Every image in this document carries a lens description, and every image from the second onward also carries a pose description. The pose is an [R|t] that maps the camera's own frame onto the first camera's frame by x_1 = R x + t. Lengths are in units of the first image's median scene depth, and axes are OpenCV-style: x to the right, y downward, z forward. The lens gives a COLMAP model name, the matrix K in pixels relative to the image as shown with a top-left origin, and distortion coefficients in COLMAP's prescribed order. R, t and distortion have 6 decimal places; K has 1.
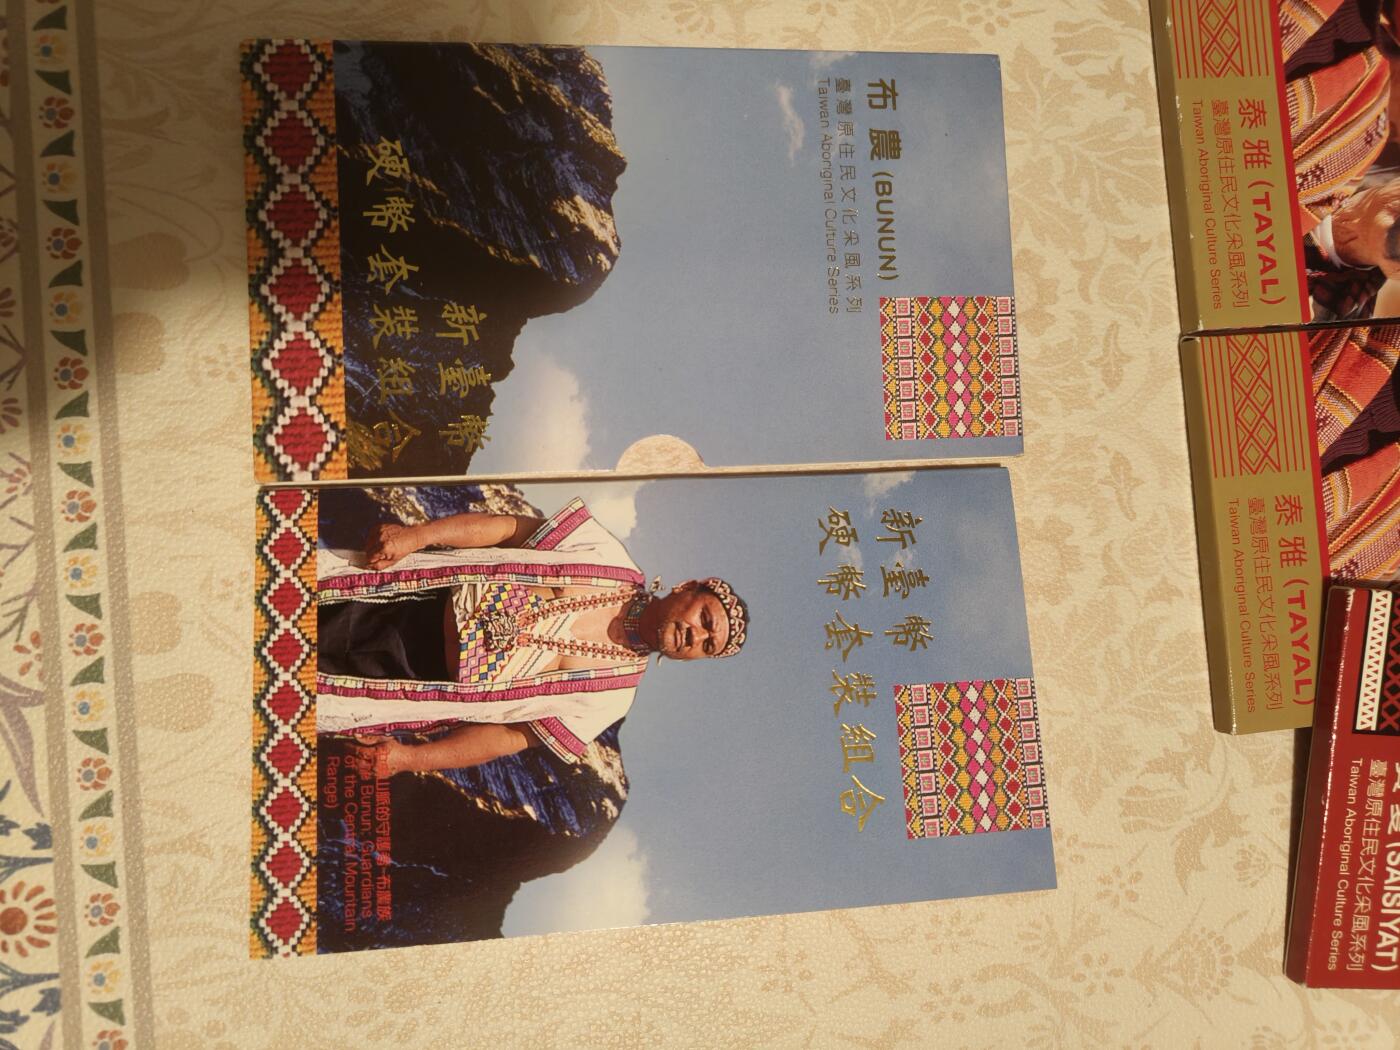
lens RADIAL K [[1048.8, 0, 701.2], [0, 1048.8, 524.4], [0, 0, 1]] dist [-0.013130, 0.010940]
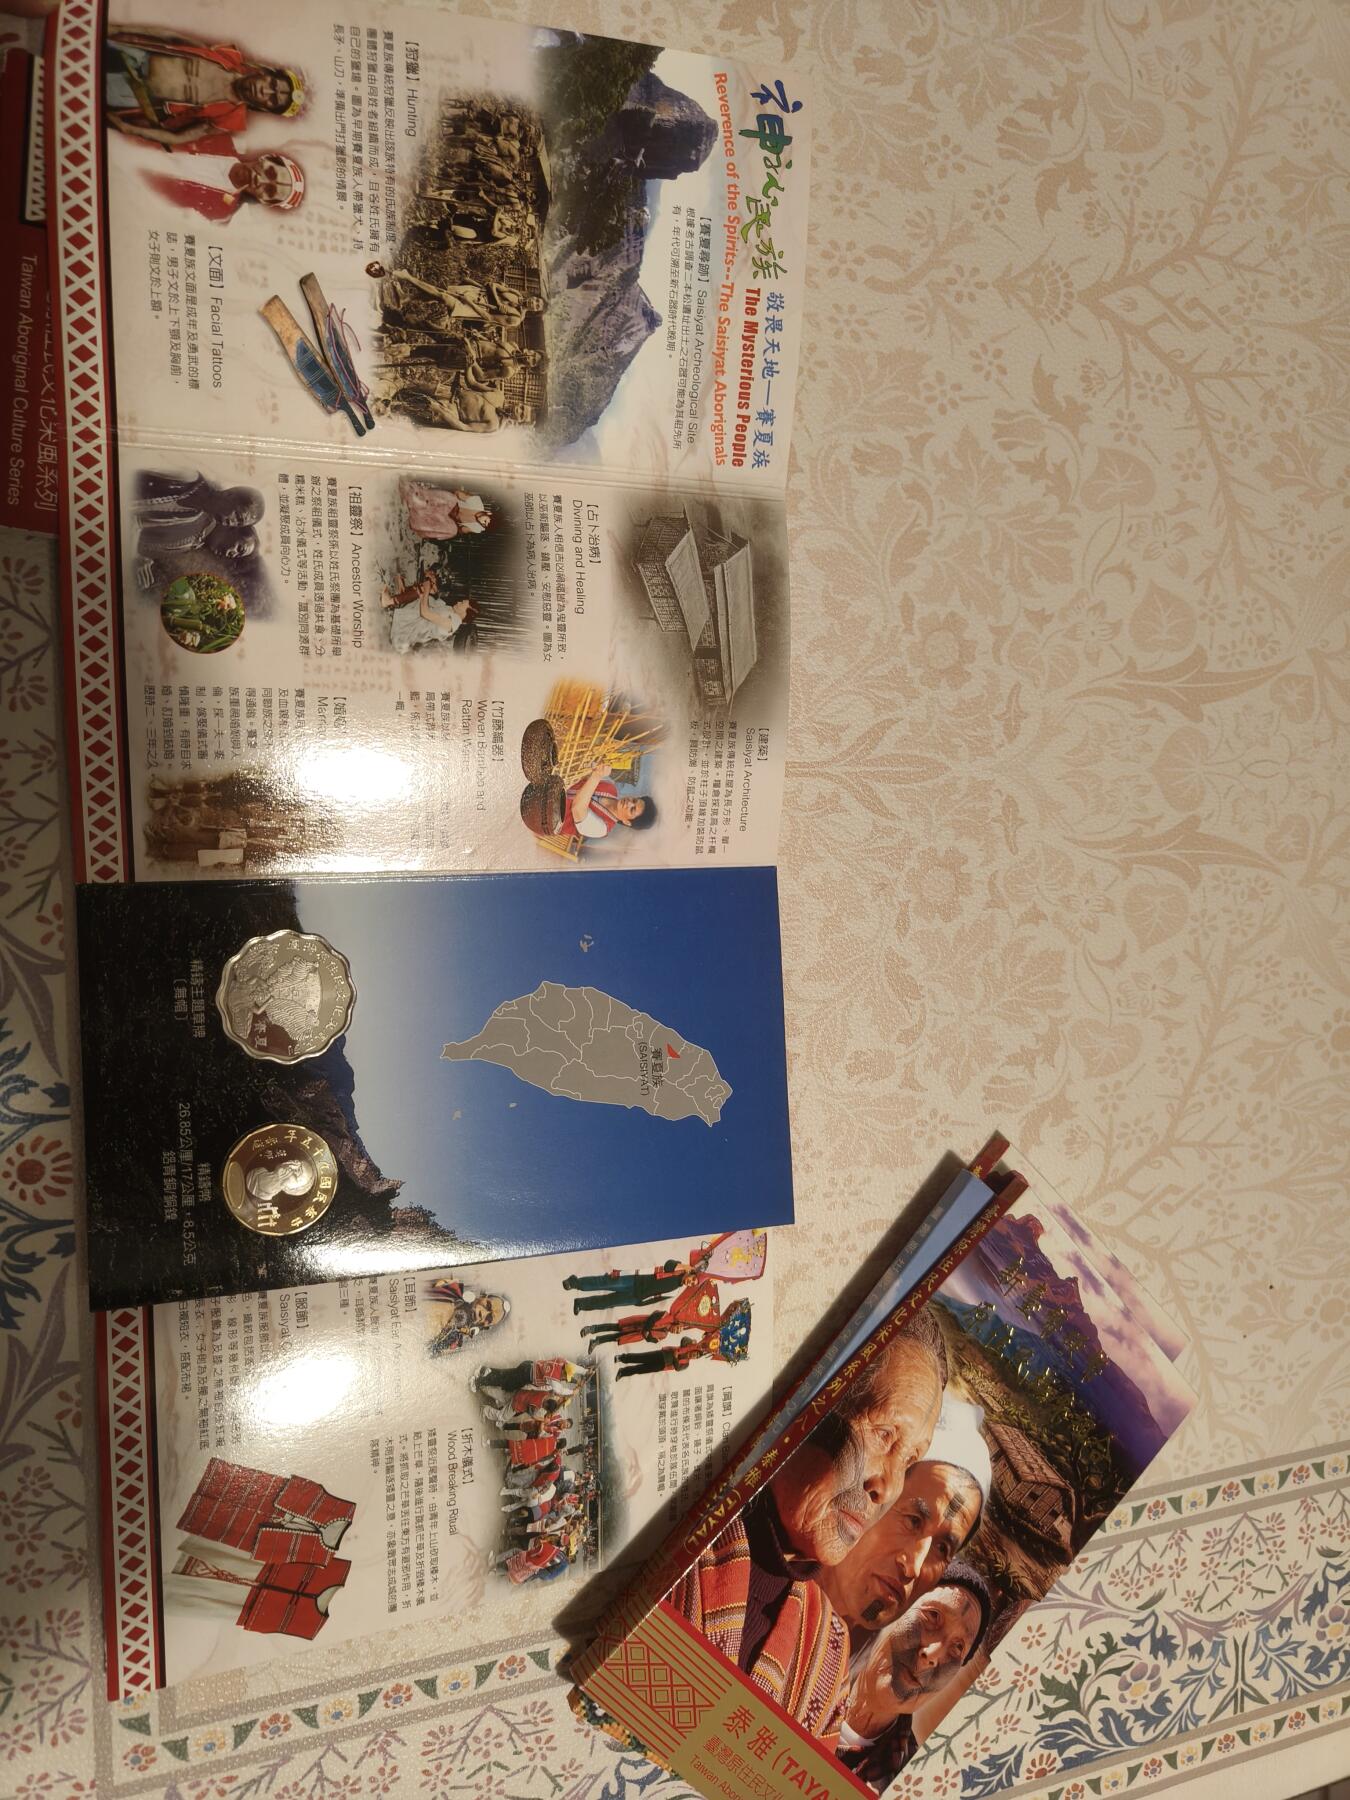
lens RADIAL K [[1348.5, 0, 674.5], [0, 1348.5, 901.1], [0, 0, 1]] dist [-0.013130, 0.010940]
pose [[0.972448, 0.053230, 0.226959, -0.339717], [-0.076332, 0.992617, 0.094258, -0.073522], [-0.220267, -0.108985, 0.969332, -0.439206]]
